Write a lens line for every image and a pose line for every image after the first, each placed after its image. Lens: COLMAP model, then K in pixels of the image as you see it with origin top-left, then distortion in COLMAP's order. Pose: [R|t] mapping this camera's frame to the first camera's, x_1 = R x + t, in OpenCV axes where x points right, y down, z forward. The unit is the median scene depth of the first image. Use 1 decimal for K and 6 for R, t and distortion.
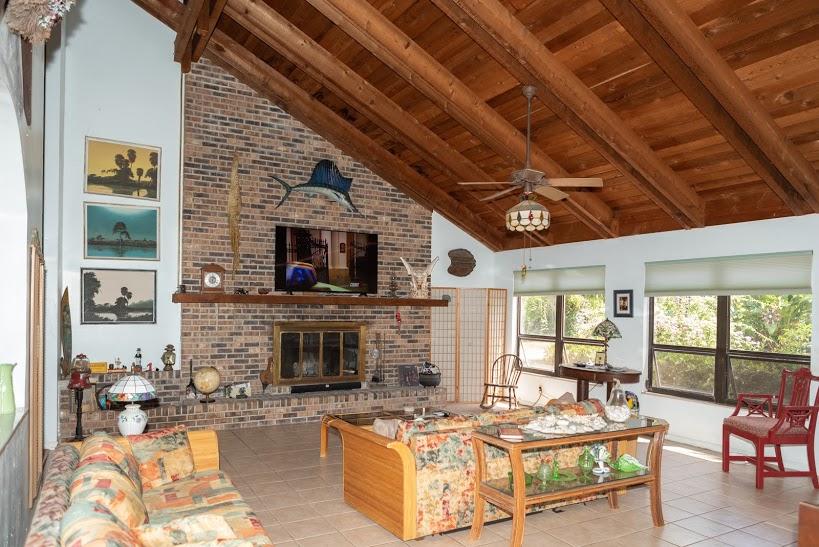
lens RADIAL K [[578.2, 0, 407.4], [0, 578.2, 304.6], [0, 0, 1]] dist [-0.003342, 0.000295]
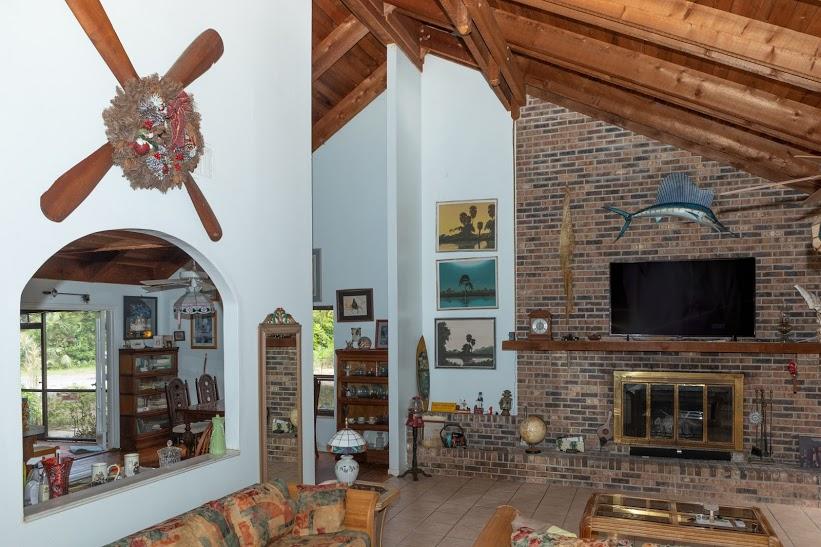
lens RADIAL K [[596.7, 0, 414.3], [0, 596.7, 326.7], [0, 0, 1]] dist [-0.008724, -0.000744]
pose [[0.645964, -0.011792, -0.763277, 0.277872], [0.014542, 0.999889, -0.003141, -0.040387], [0.763230, -0.009071, 0.646064, 0.189189]]
